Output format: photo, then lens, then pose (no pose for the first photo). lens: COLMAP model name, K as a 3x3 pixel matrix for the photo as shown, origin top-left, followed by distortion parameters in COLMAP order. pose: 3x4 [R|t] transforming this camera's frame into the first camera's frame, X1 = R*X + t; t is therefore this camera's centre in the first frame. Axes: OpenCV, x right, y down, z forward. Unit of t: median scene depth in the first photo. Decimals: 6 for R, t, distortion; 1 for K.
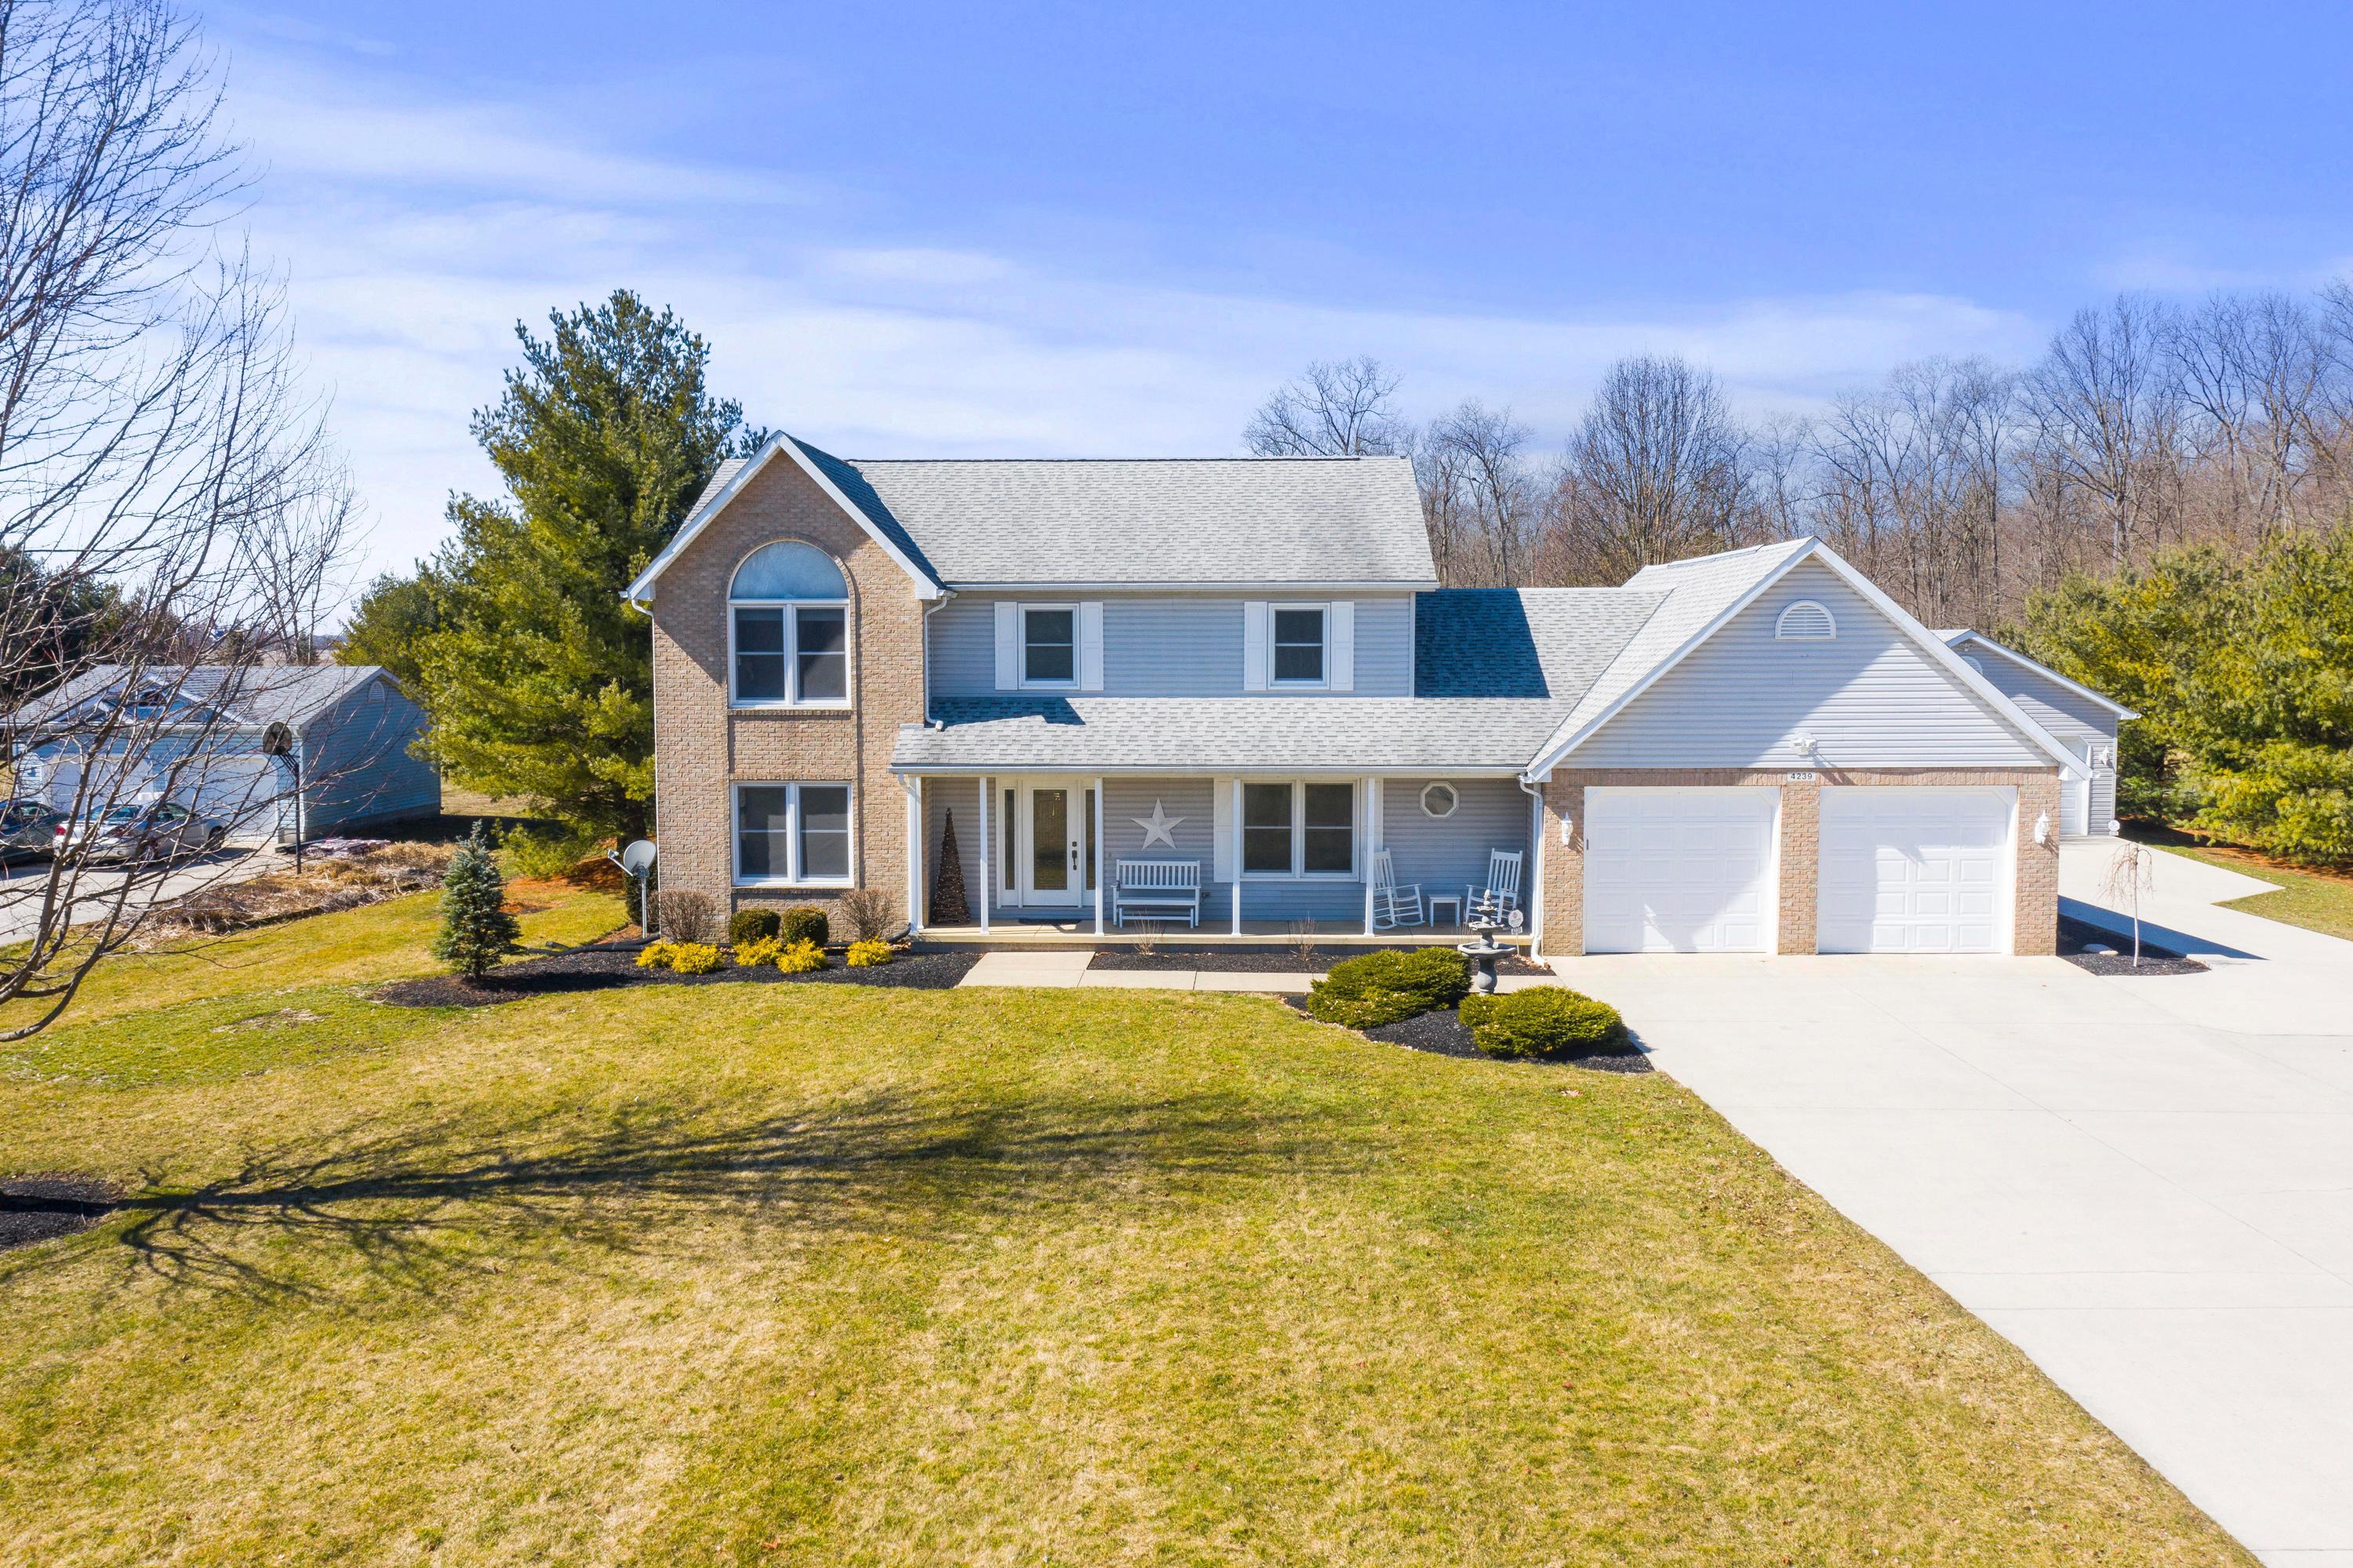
lens RADIAL K [[1878.8, 0, 1183.6], [0, 1878.8, 766.0], [0, 0, 1]] dist [-0.014325, 0.005387]
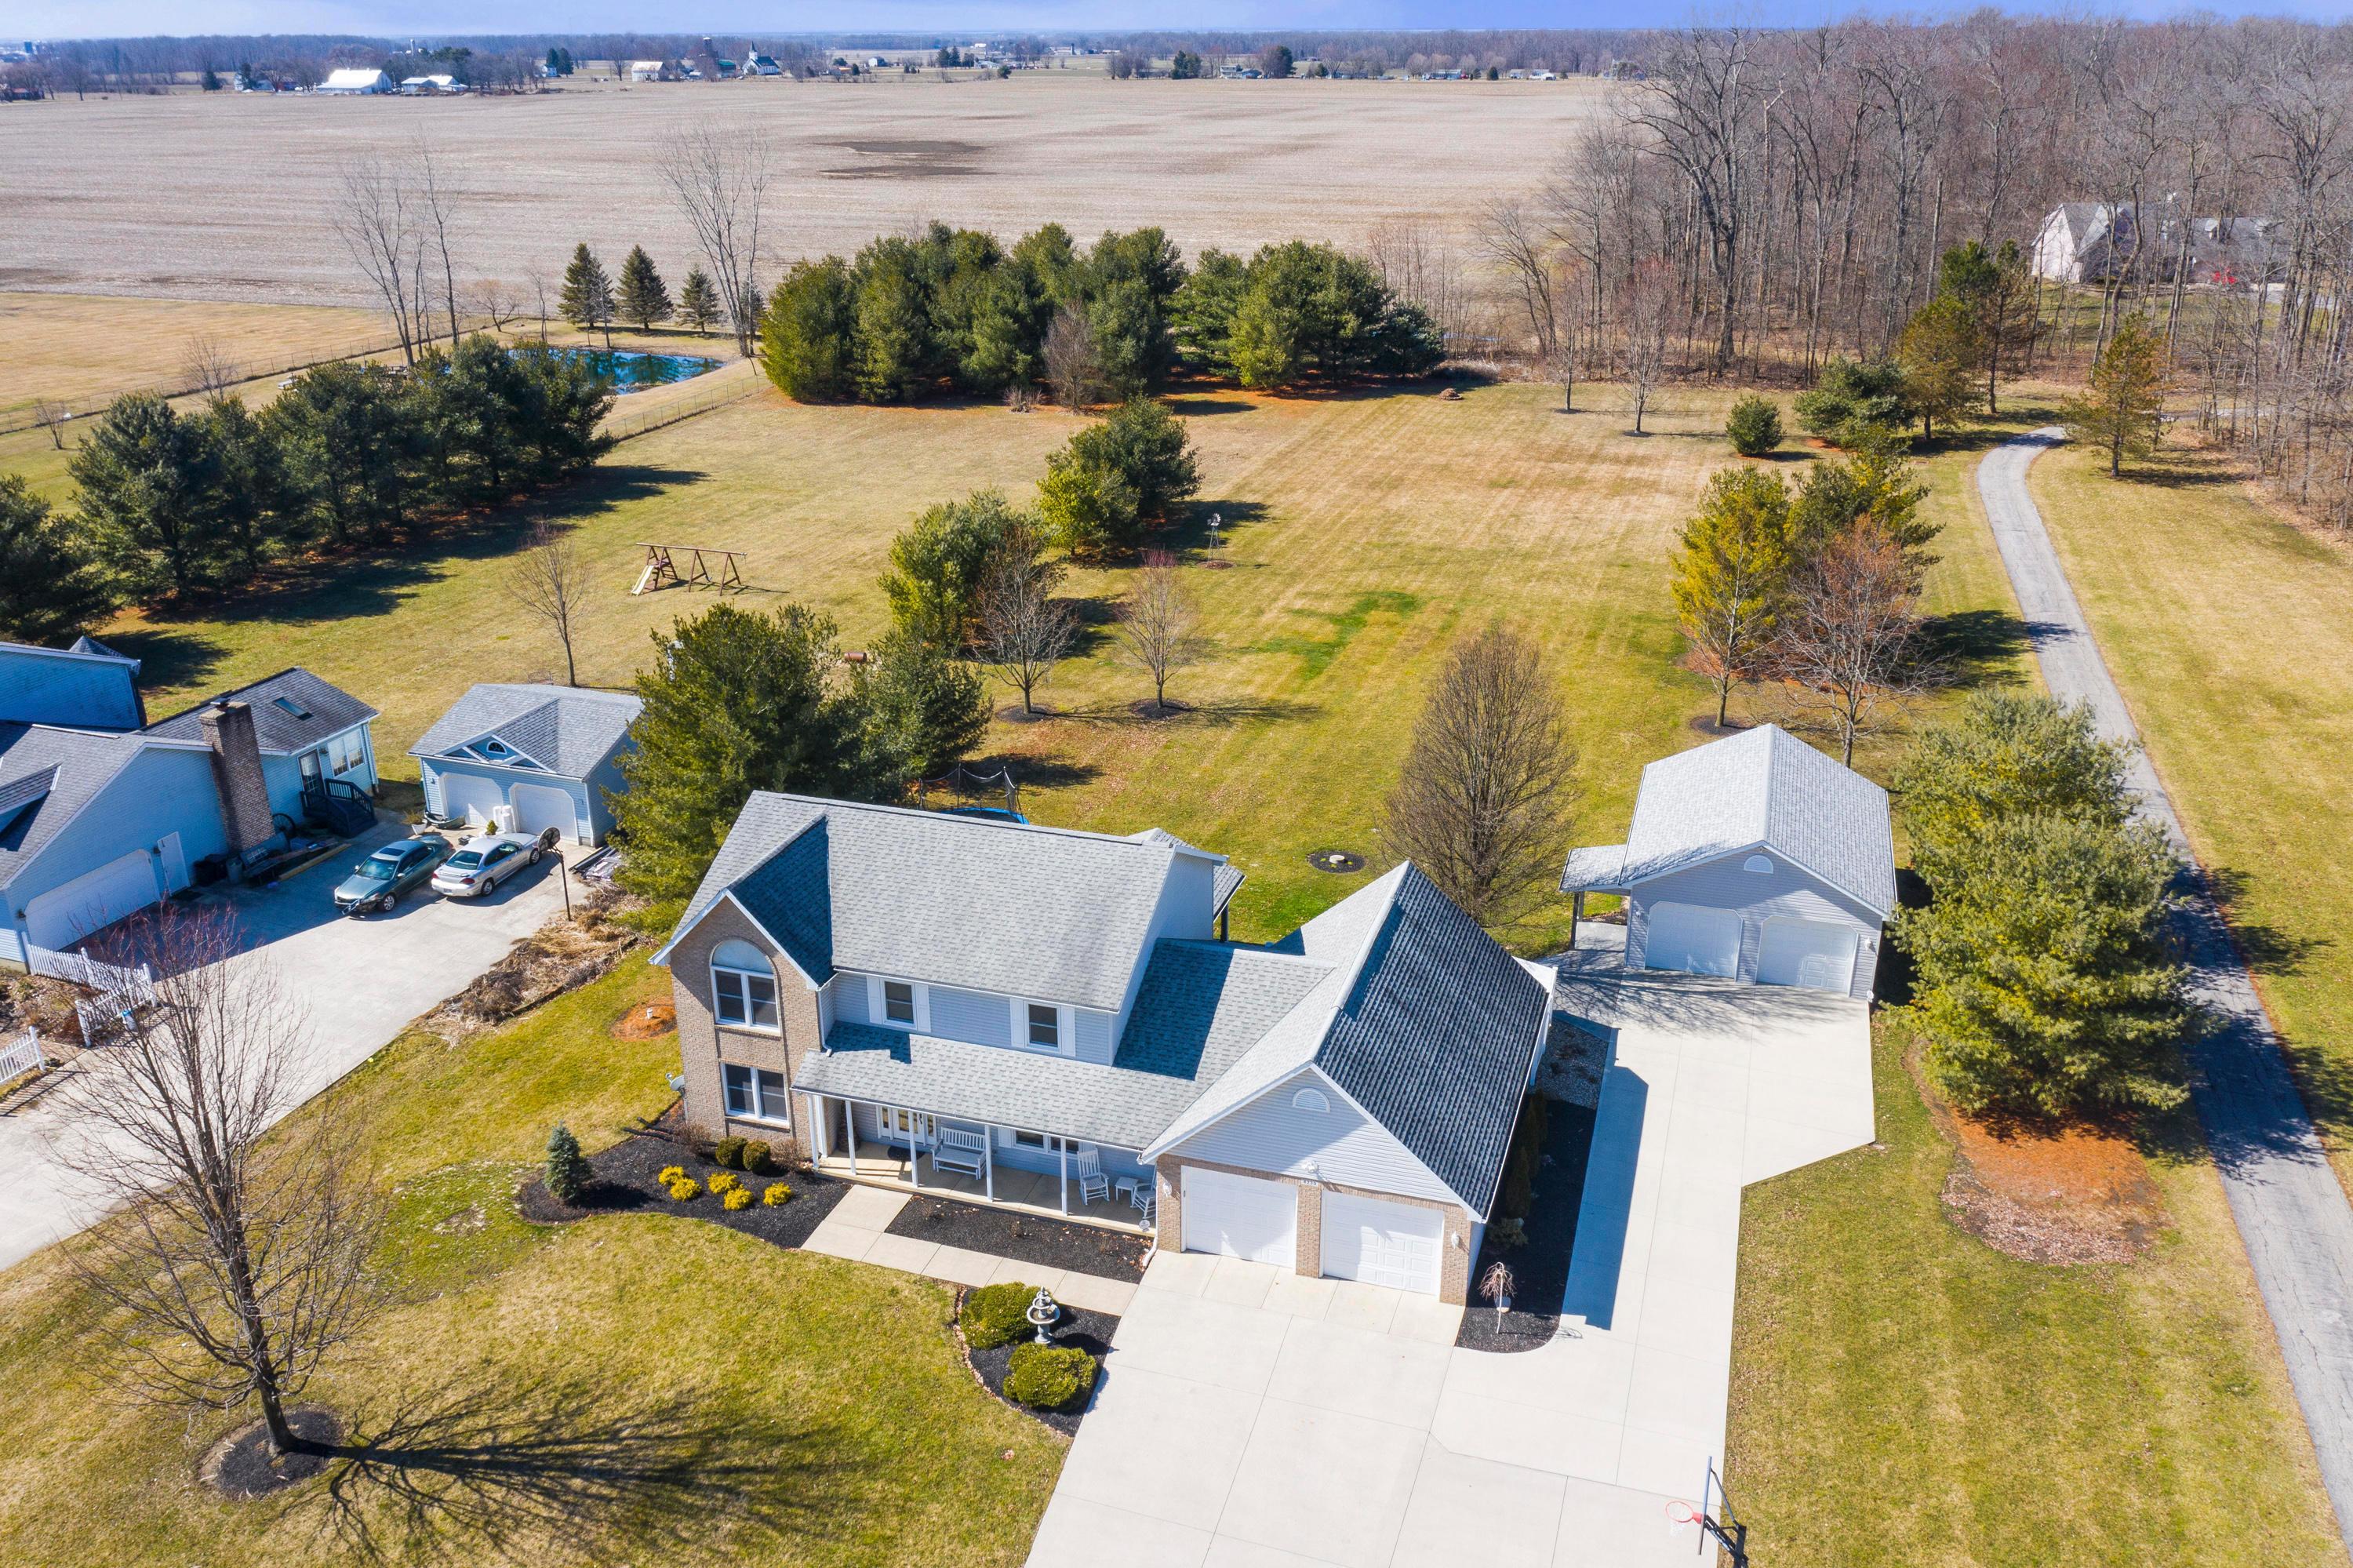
lens RADIAL K [[1878.8, 0, 1175.1], [0, 1878.8, 766.9], [0, 0, 1]] dist [-0.014325, 0.005387]
pose [[0.961822, 0.098467, -0.255348, 0.587791], [-0.016076, 0.951748, 0.306459, -0.808688], [0.273203, -0.290654, 0.916995, -0.380569]]
